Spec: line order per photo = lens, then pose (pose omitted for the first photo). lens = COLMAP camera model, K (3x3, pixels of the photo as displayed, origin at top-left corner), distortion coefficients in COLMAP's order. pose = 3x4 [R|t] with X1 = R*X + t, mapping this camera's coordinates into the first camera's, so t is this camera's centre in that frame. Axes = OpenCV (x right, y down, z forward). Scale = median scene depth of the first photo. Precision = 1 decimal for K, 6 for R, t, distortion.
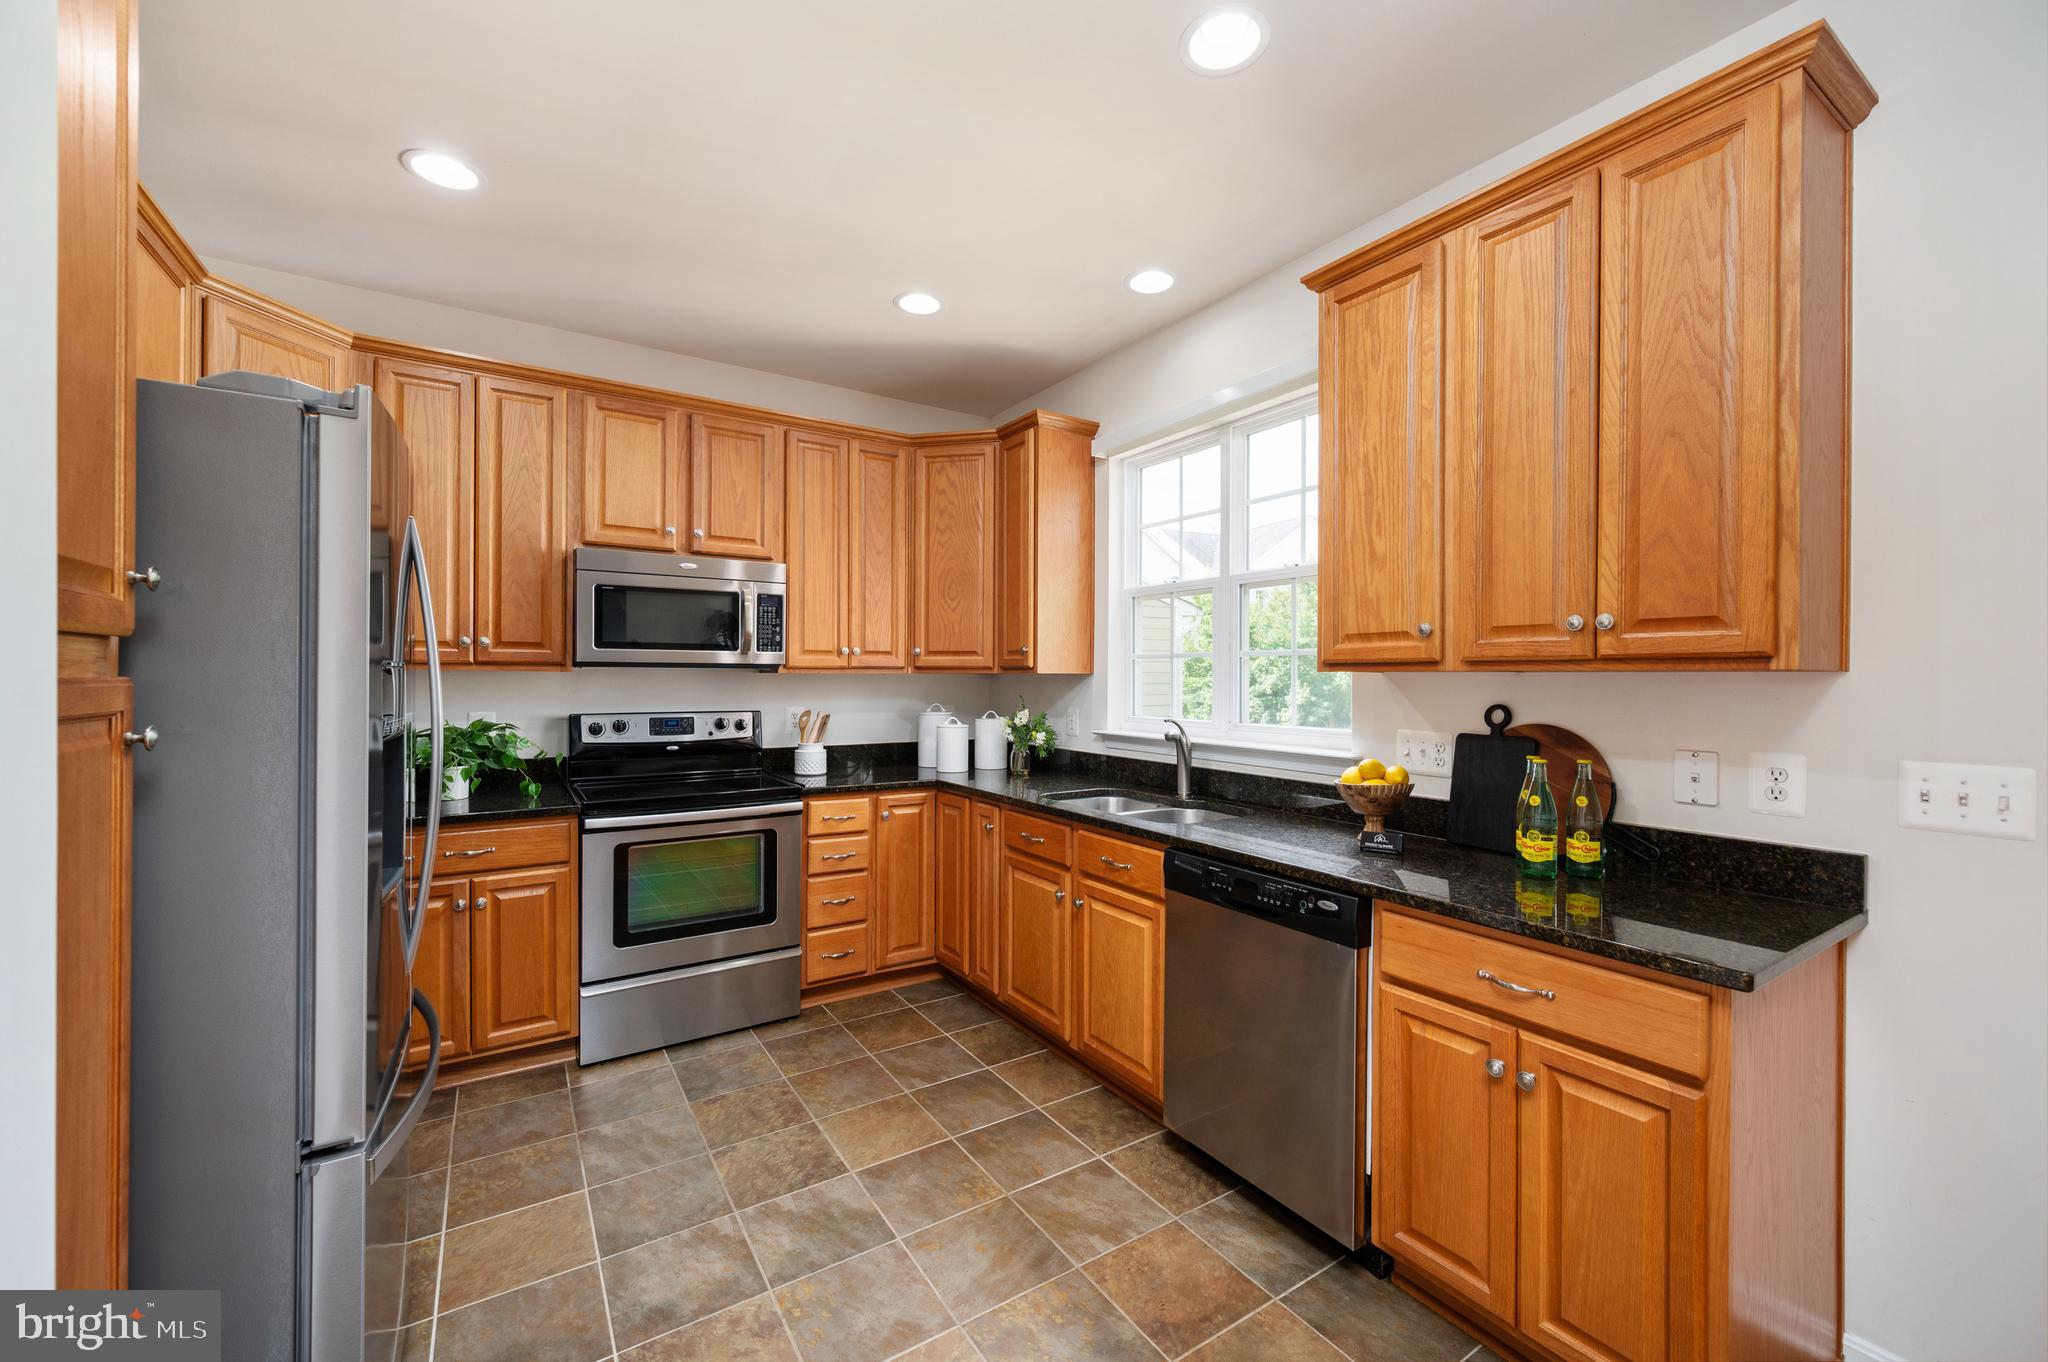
lens RADIAL K [[804.0, 0, 1024.0], [0, 804.0, 681.0], [0, 0, 1]] dist [-0.001052, -0.000172]
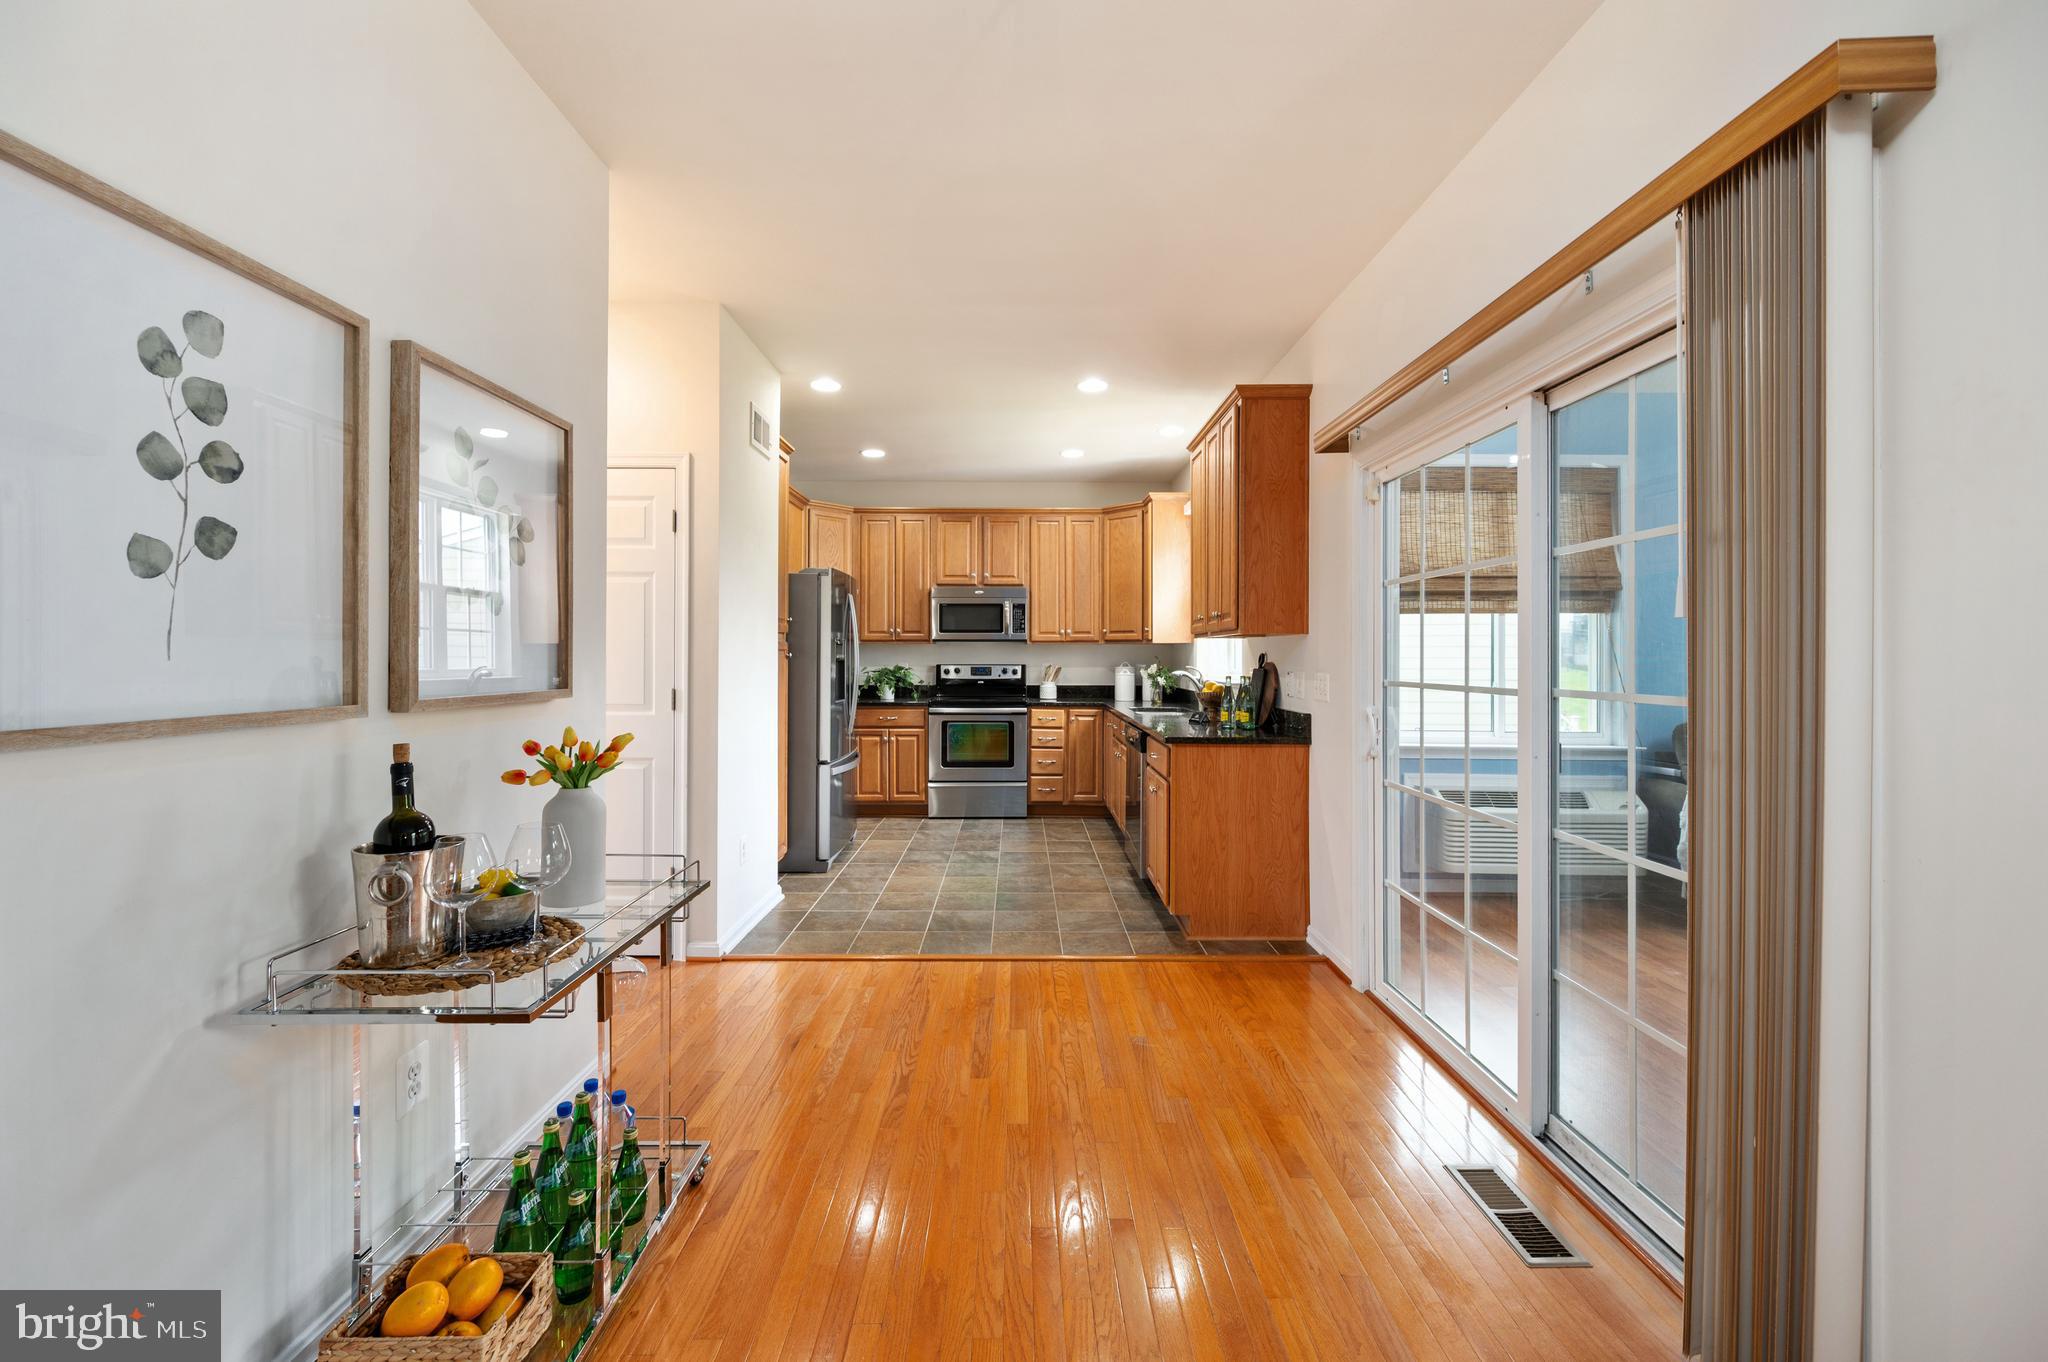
lens RADIAL K [[802.3, 0, 1020.9], [0, 802.3, 660.1], [0, 0, 1]] dist [0.000149, -0.000060]
pose [[0.842912, -0.000276, -0.538051, 0.750013], [-0.000063, 1.000000, -0.000612, 0.031323], [0.538051, 0.000550, 0.842912, -0.650474]]
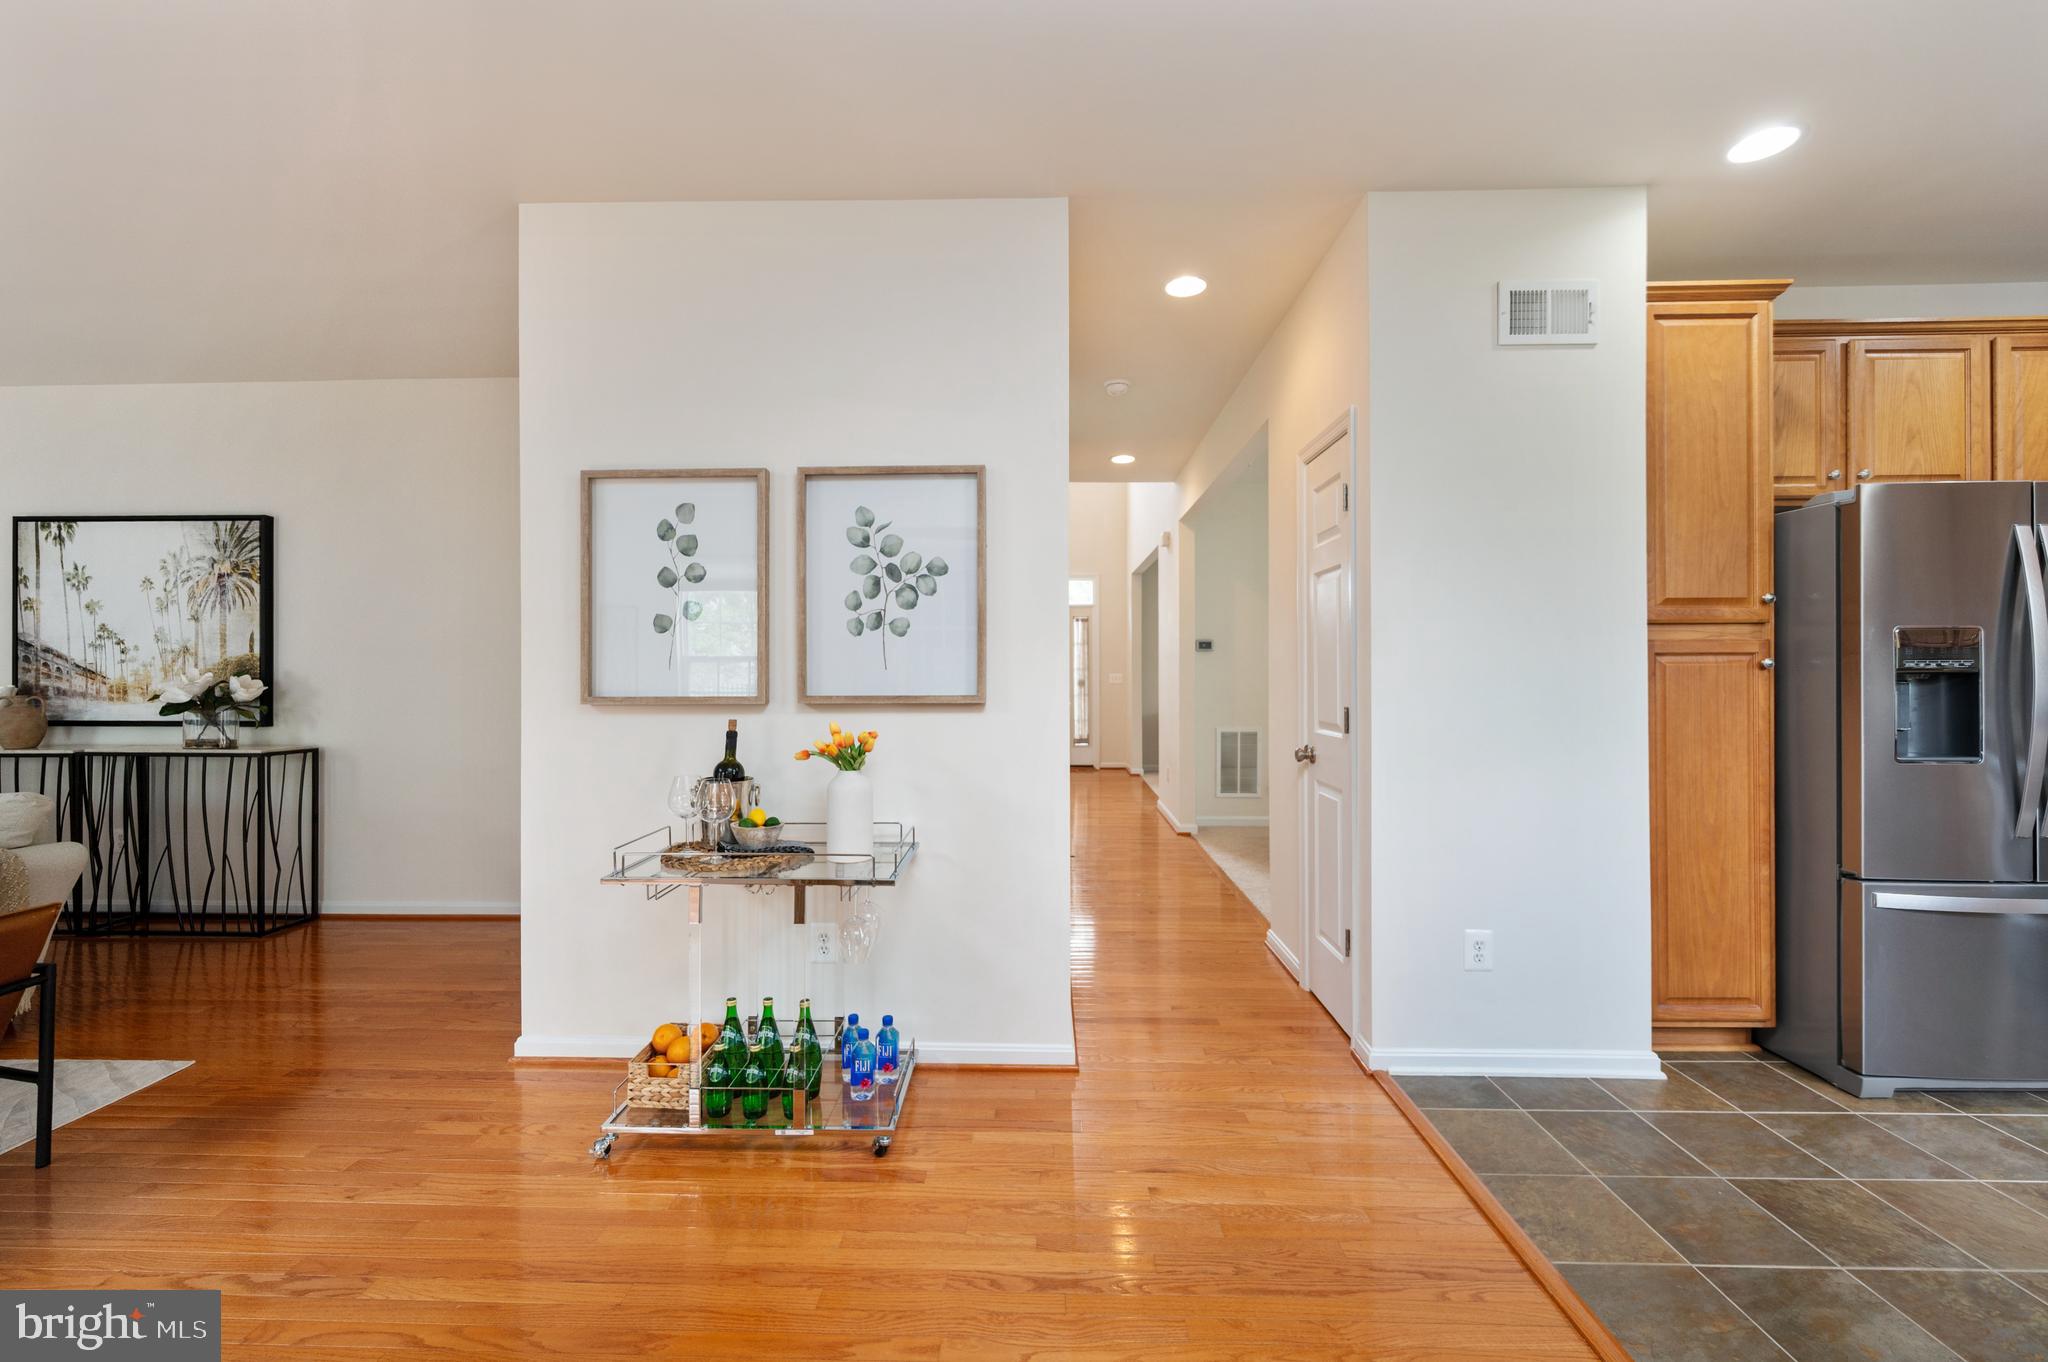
lens RADIAL K [[828.4, 0, 1019.9], [0, 828.4, 667.5], [0, 0, 1]] dist [-0.000224, -0.000317]
pose [[-0.558211, -0.002809, -0.829695, 0.714841], [-0.000989, 0.999996, -0.002721, 0.030619], [0.829699, -0.000698, -0.558211, 0.165894]]
